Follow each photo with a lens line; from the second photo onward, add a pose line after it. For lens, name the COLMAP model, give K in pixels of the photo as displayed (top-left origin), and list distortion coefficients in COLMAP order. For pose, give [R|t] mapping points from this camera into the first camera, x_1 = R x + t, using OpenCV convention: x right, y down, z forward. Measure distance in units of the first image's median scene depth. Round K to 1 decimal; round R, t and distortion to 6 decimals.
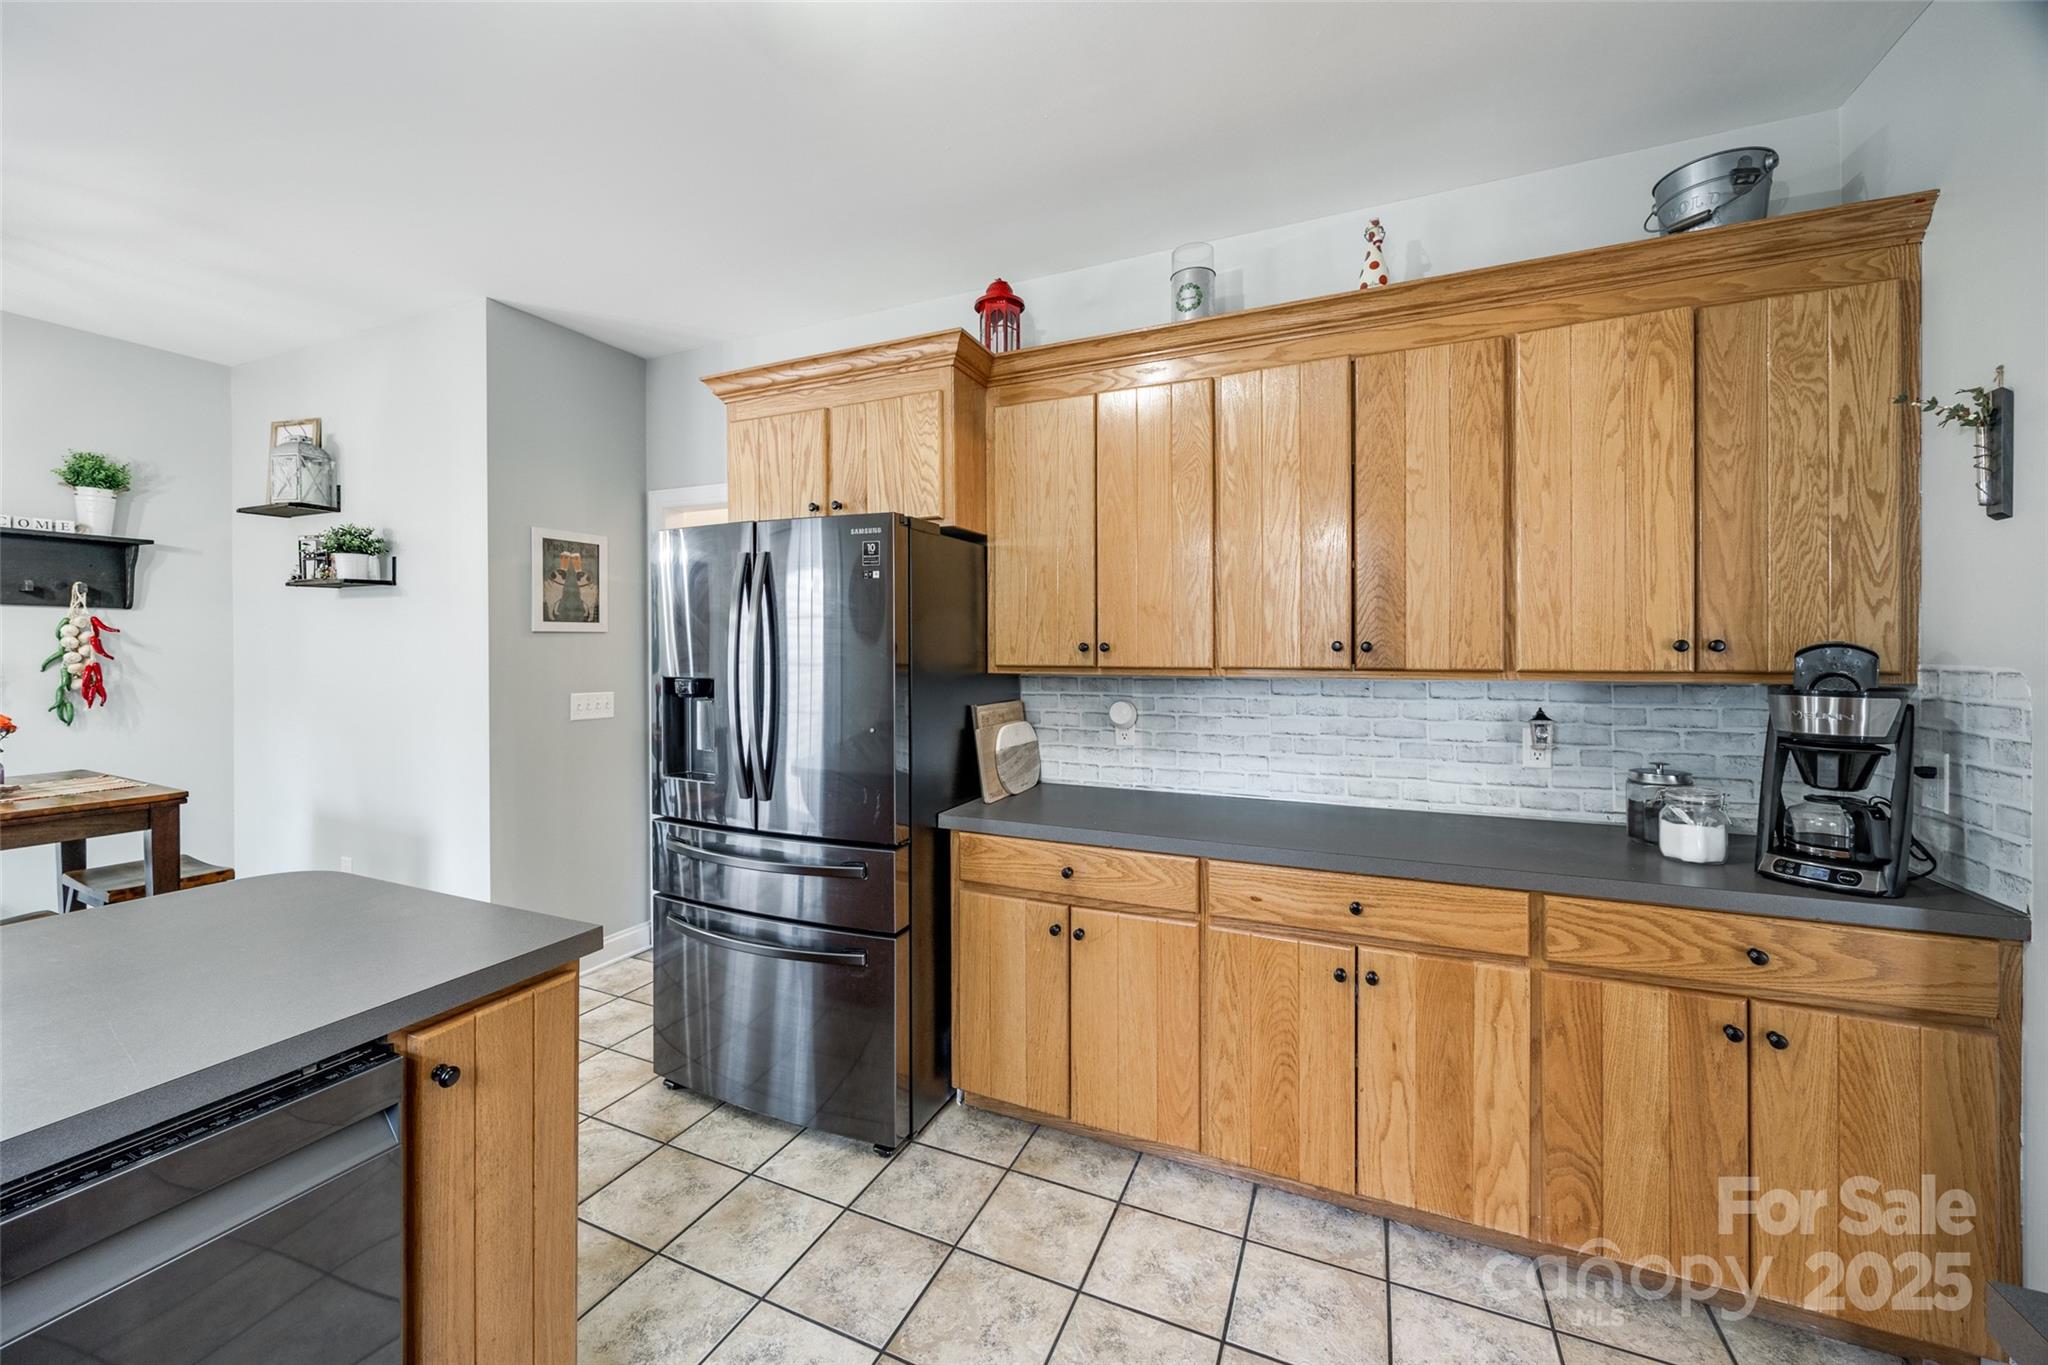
lens RADIAL K [[778.3, 0, 999.0], [0, 778.3, 660.0], [0, 0, 1]] dist [-0.003328, -0.000647]
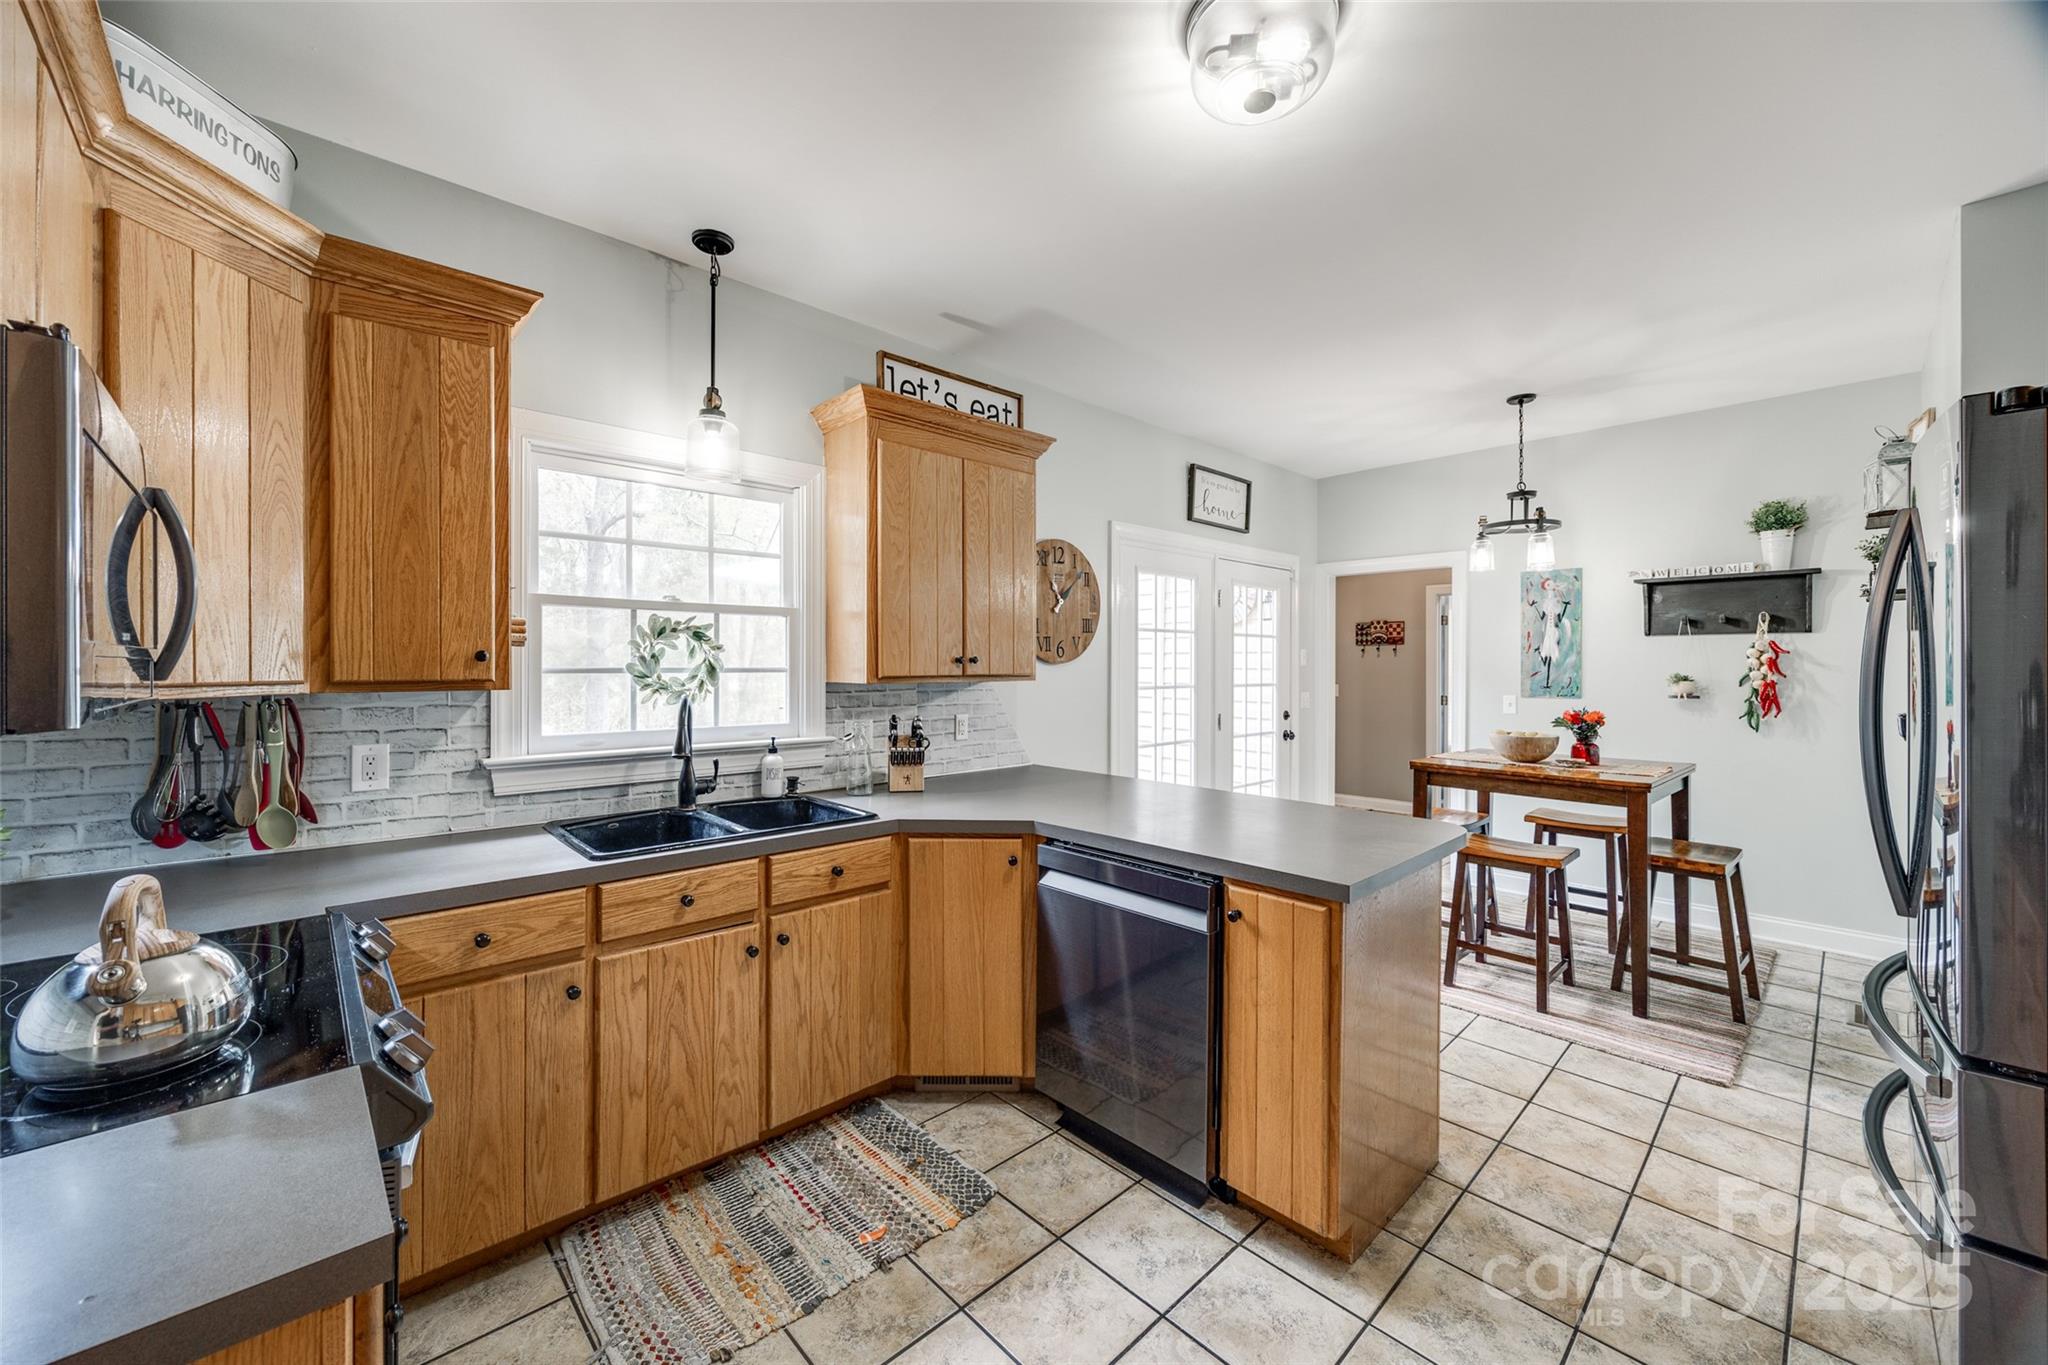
lens RADIAL K [[778.3, 0, 1023.4], [0, 778.3, 673.7], [0, 0, 1]] dist [-0.003328, -0.000647]
pose [[-0.382687, 0.004291, -0.923868, 0.612593], [-0.012490, 0.999874, 0.009818, -0.005914], [0.923793, 0.015297, -0.382586, 0.699705]]
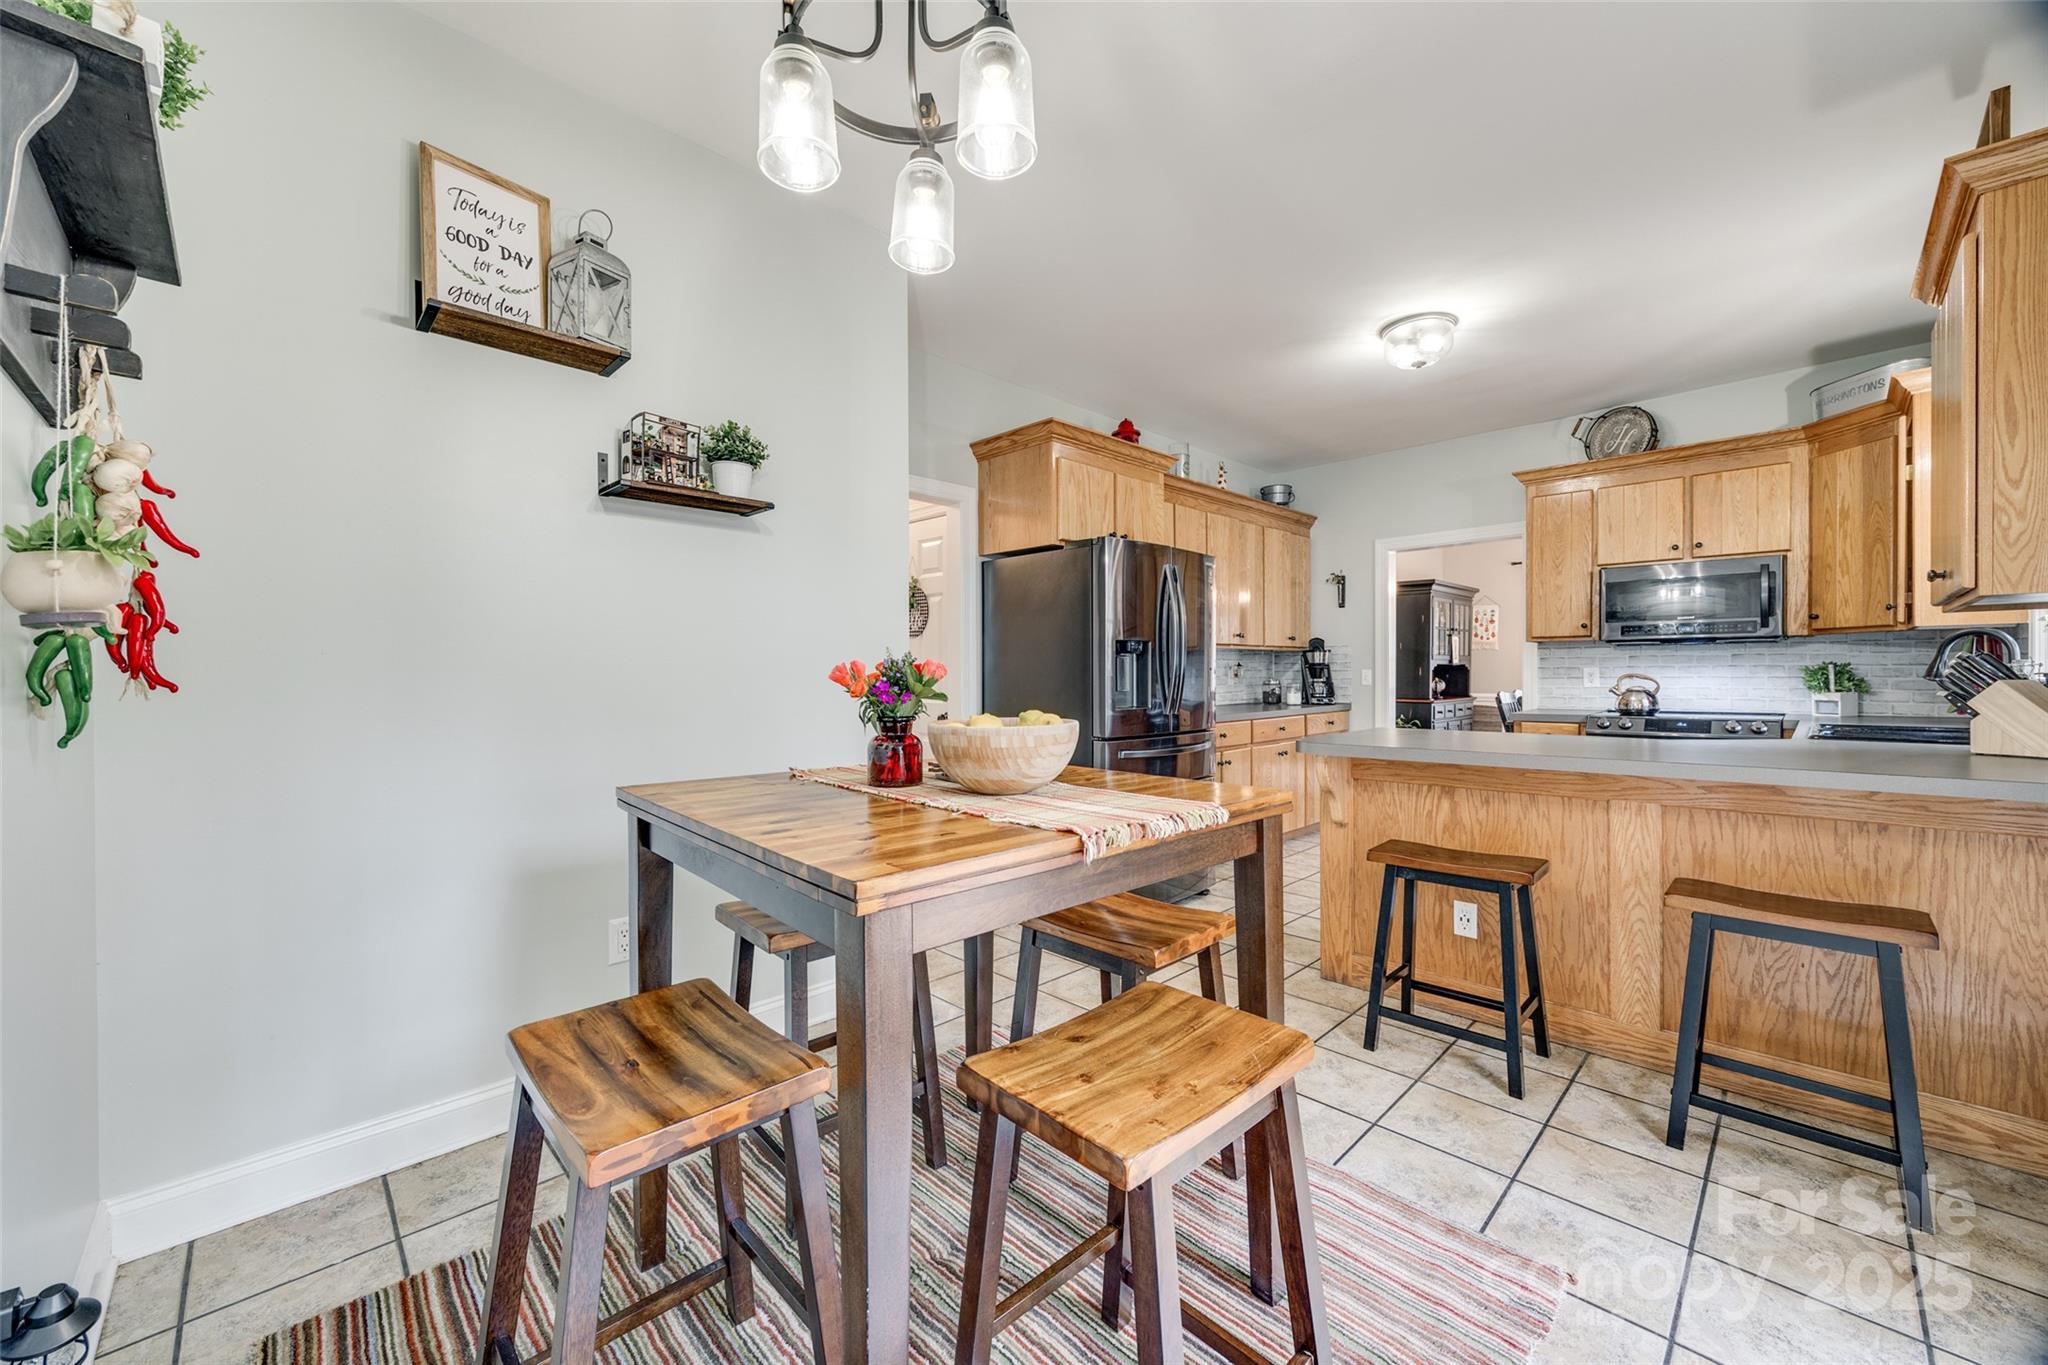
lens RADIAL K [[778.3, 0, 1009.2], [0, 778.3, 683.0], [0, 0, 1]] dist [-0.003328, -0.000647]
pose [[0.376808, -0.013668, 0.926190, -2.435620], [0.016999, 0.999825, 0.007839, 0.115699], [-0.926135, 0.012791, 0.376974, 0.834488]]
